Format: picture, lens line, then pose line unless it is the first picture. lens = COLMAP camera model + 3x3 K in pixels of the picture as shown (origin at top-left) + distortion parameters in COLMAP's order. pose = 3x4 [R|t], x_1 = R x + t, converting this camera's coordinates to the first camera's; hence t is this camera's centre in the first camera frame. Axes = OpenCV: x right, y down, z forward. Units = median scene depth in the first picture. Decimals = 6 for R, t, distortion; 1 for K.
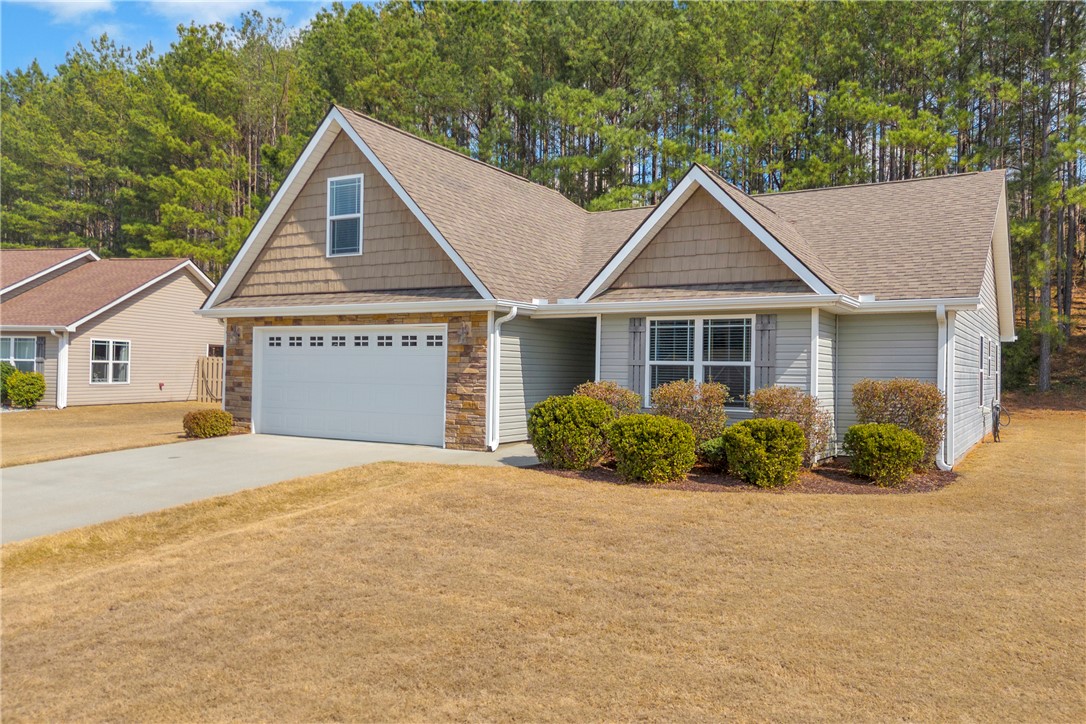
lens RADIAL K [[443.1, 0, 536.8], [0, 443.1, 359.2], [0, 0, 1]] dist [-0.003131, -0.000188]
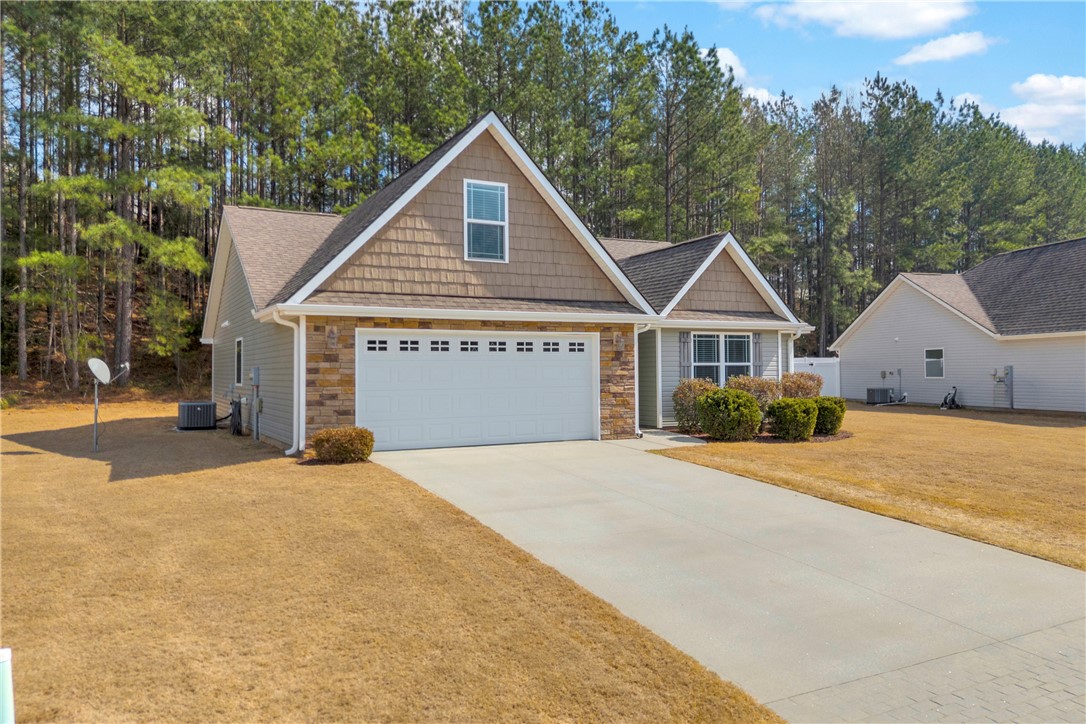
lens RADIAL K [[443.1, 0, 536.8], [0, 443.1, 359.2], [0, 0, 1]] dist [-0.003131, -0.000188]
pose [[0.836732, -0.004280, 0.547595, -0.901749], [0.011213, 0.999894, -0.009318, -0.001564], [-0.547497, 0.013937, 0.836691, 0.106047]]
